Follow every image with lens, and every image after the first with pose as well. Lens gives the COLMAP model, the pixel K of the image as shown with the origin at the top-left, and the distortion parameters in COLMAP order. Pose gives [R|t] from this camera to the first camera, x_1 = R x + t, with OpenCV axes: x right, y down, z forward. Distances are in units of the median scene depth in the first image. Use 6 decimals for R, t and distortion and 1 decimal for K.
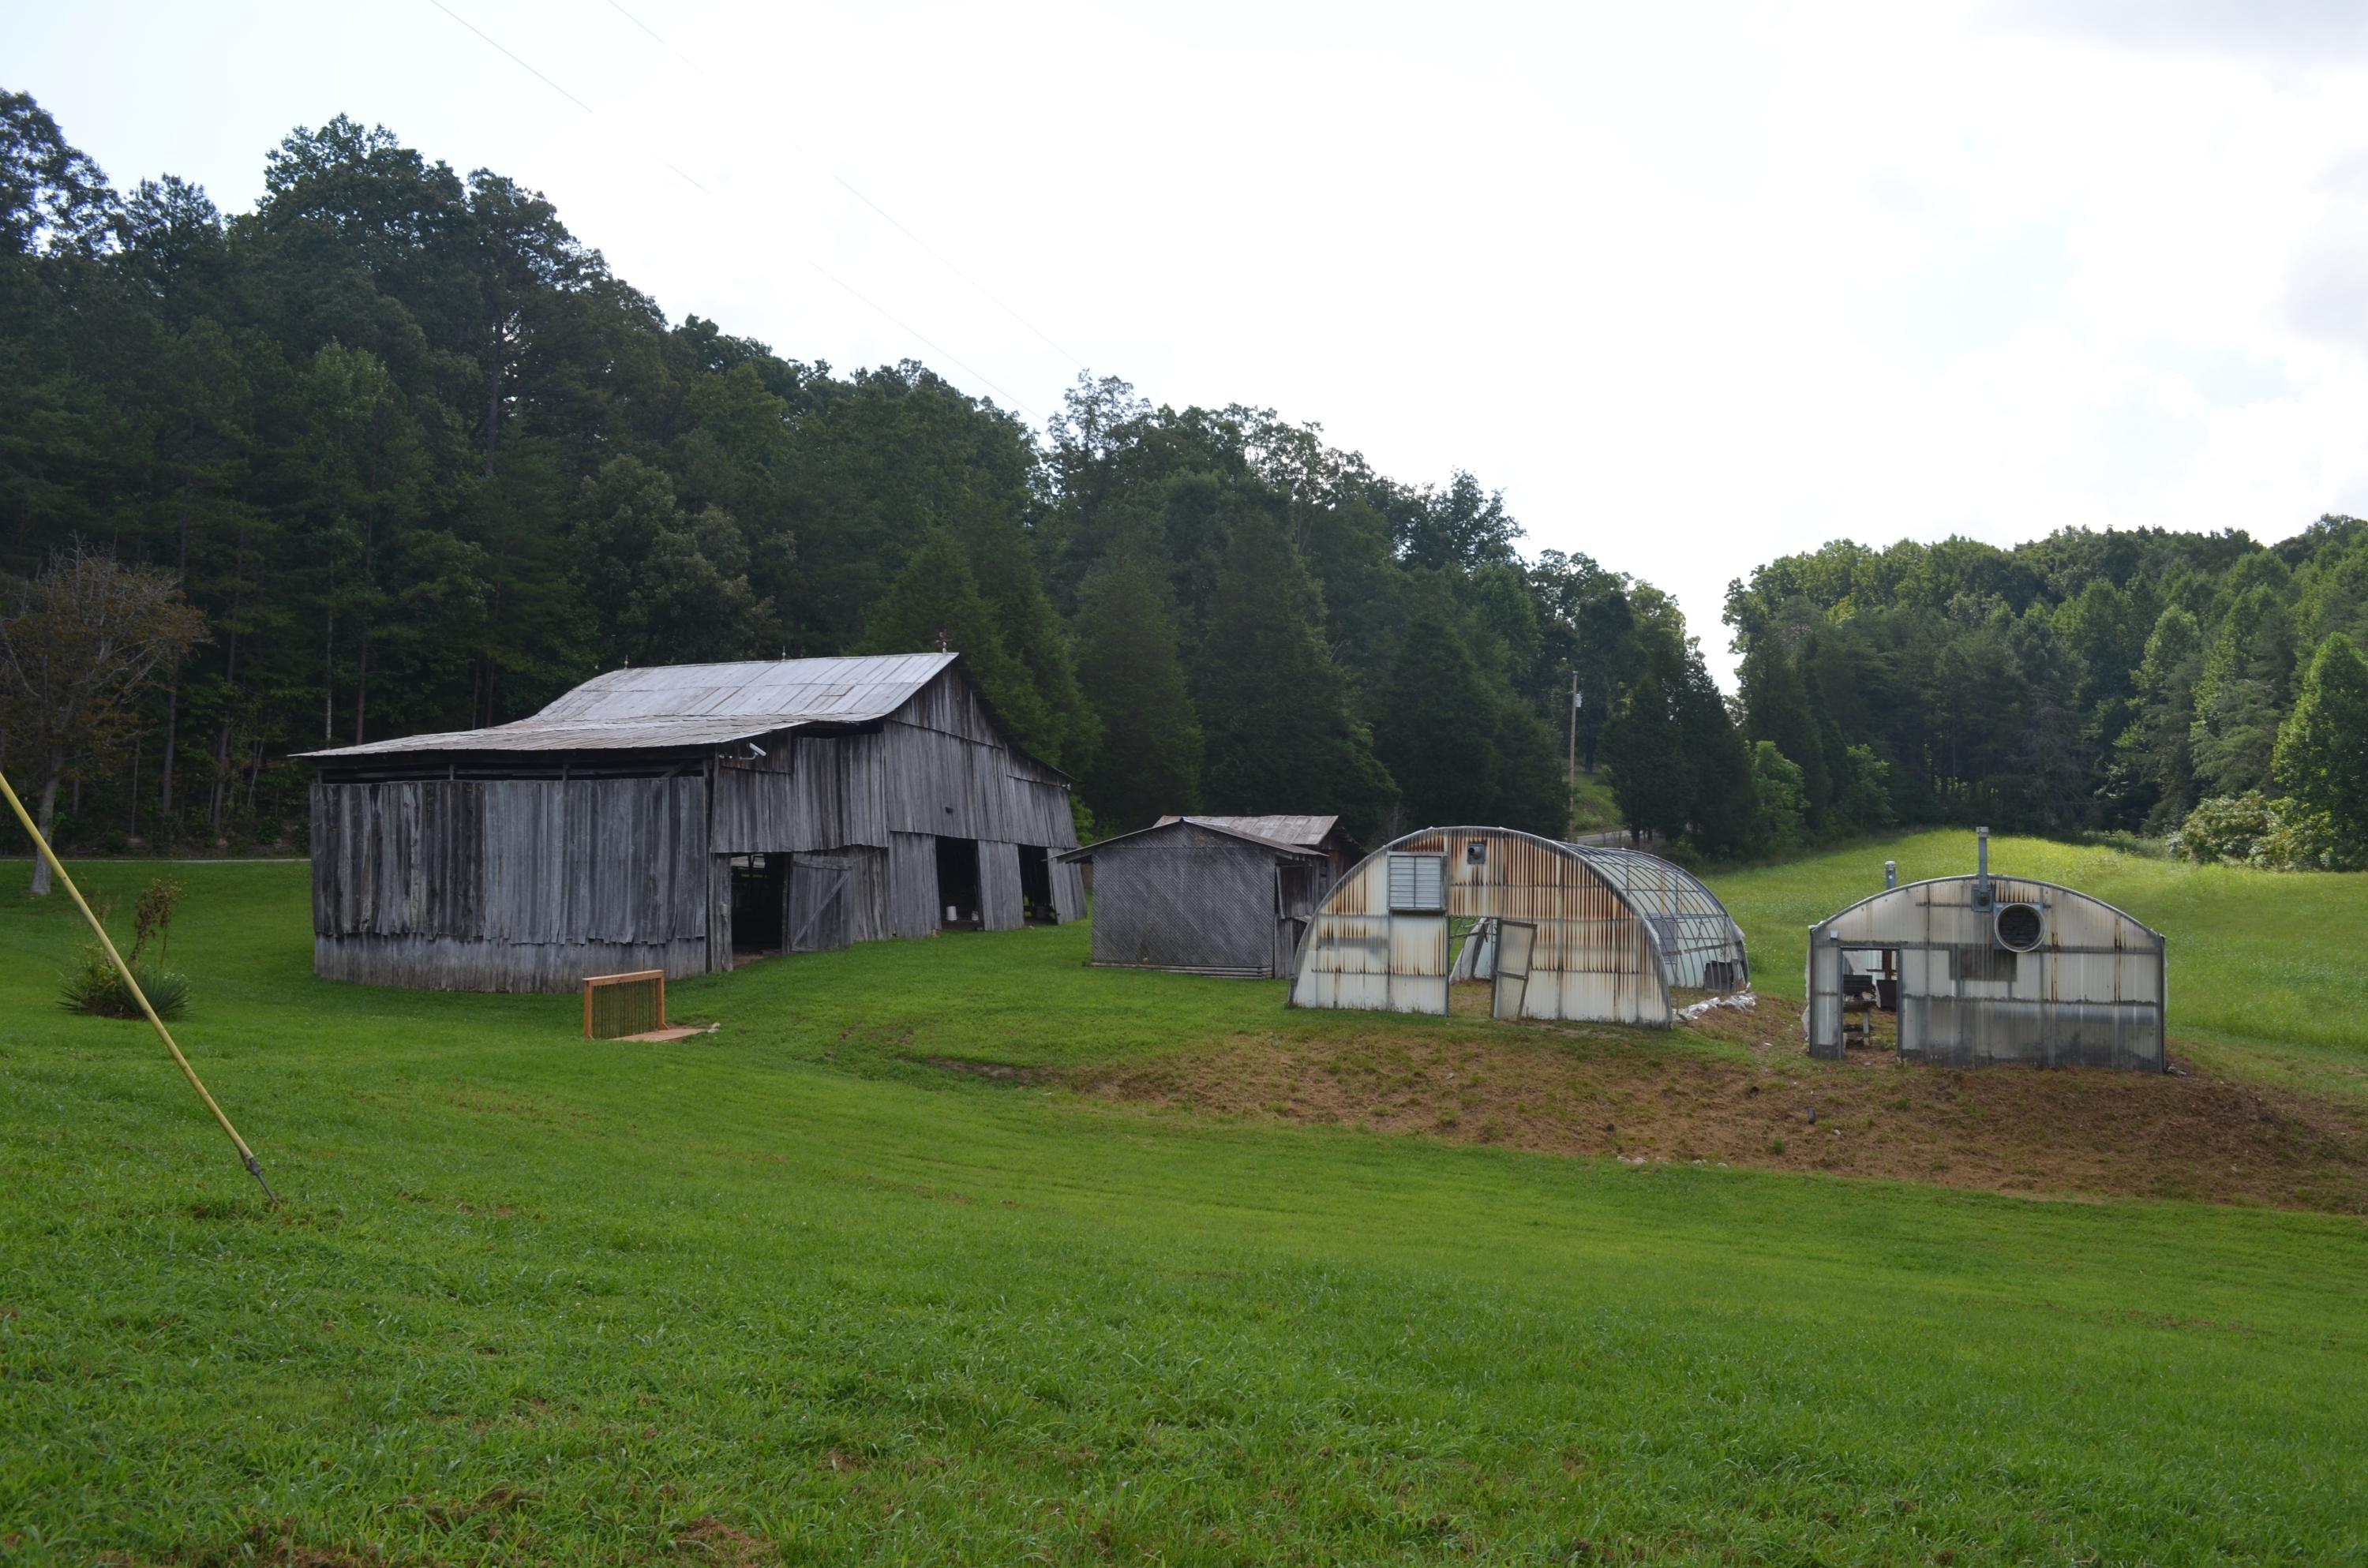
lens RADIAL K [[2057.2, 0, 1179.6], [0, 2057.2, 797.6], [0, 0, 1]] dist [-0.093298, 0.027460]
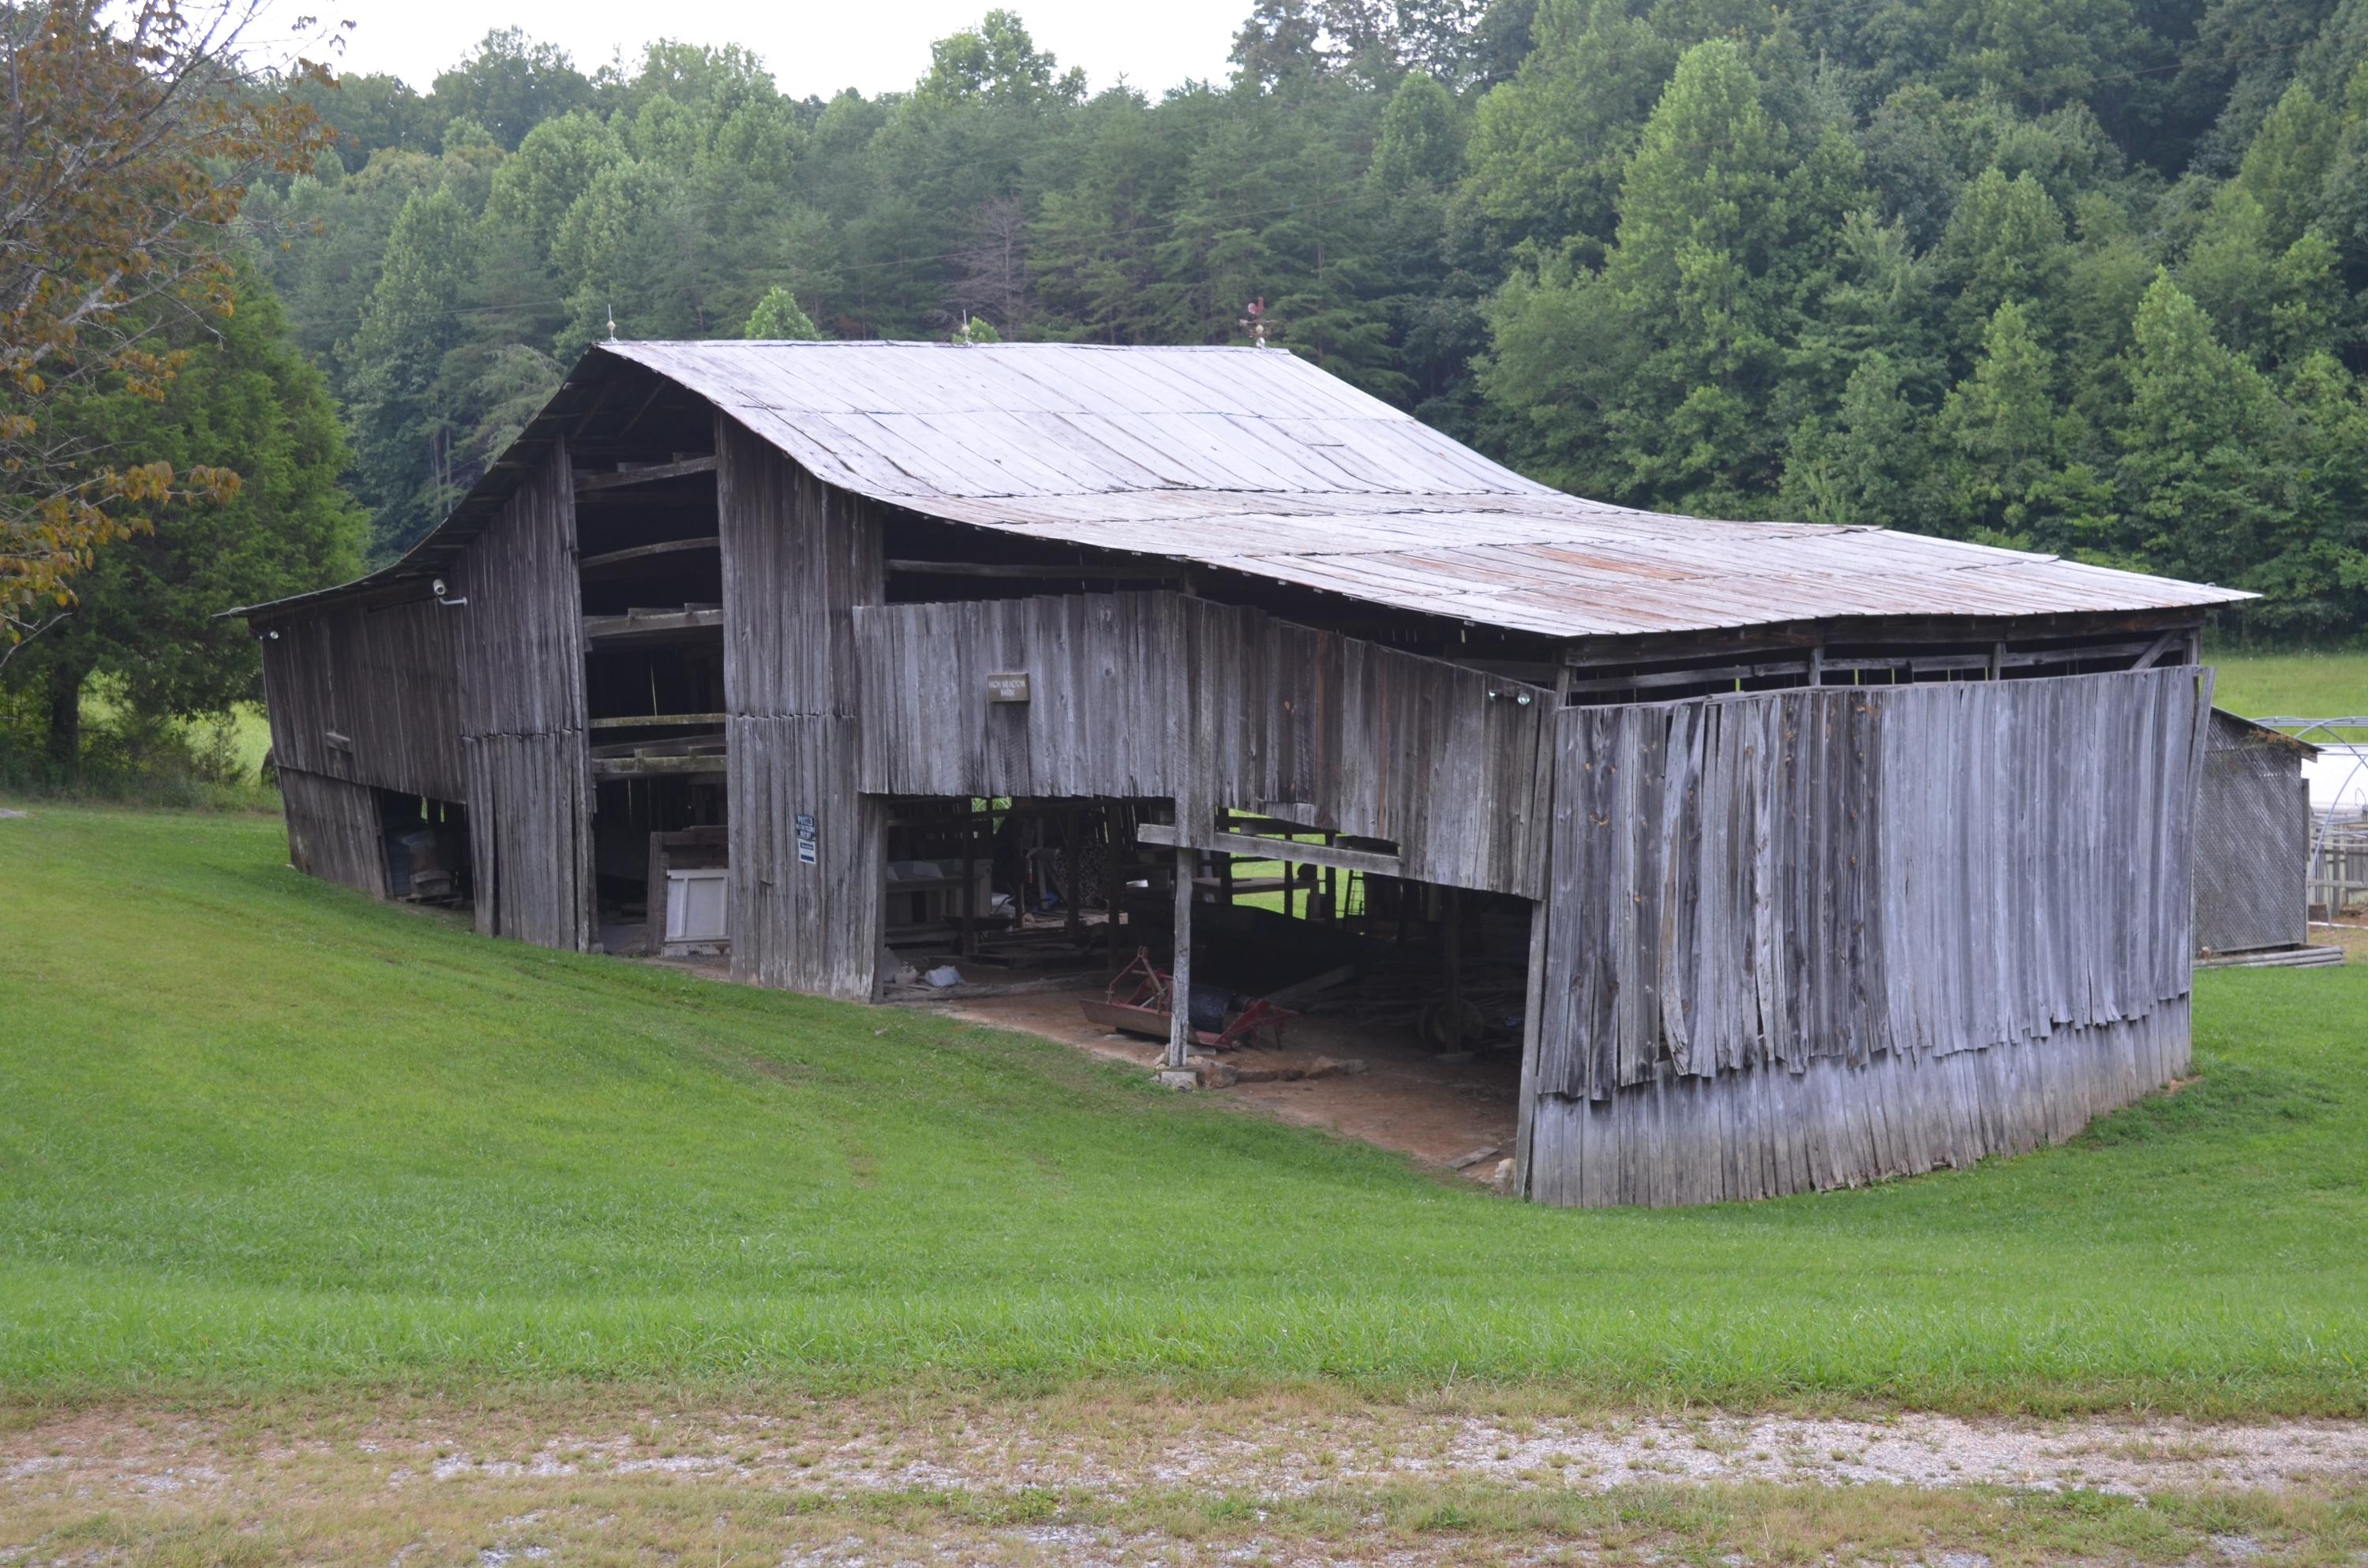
lens RADIAL K [[3585.9, 0, 1184.3], [0, 3585.9, 781.0], [0, 0, 1]] dist [0.047585, 0.000000]
pose [[0.558866, -0.057260, 0.827278, -0.547339], [-0.012056, 0.996947, 0.077148, -0.023318], [-0.829170, -0.053089, 0.556470, 0.366935]]
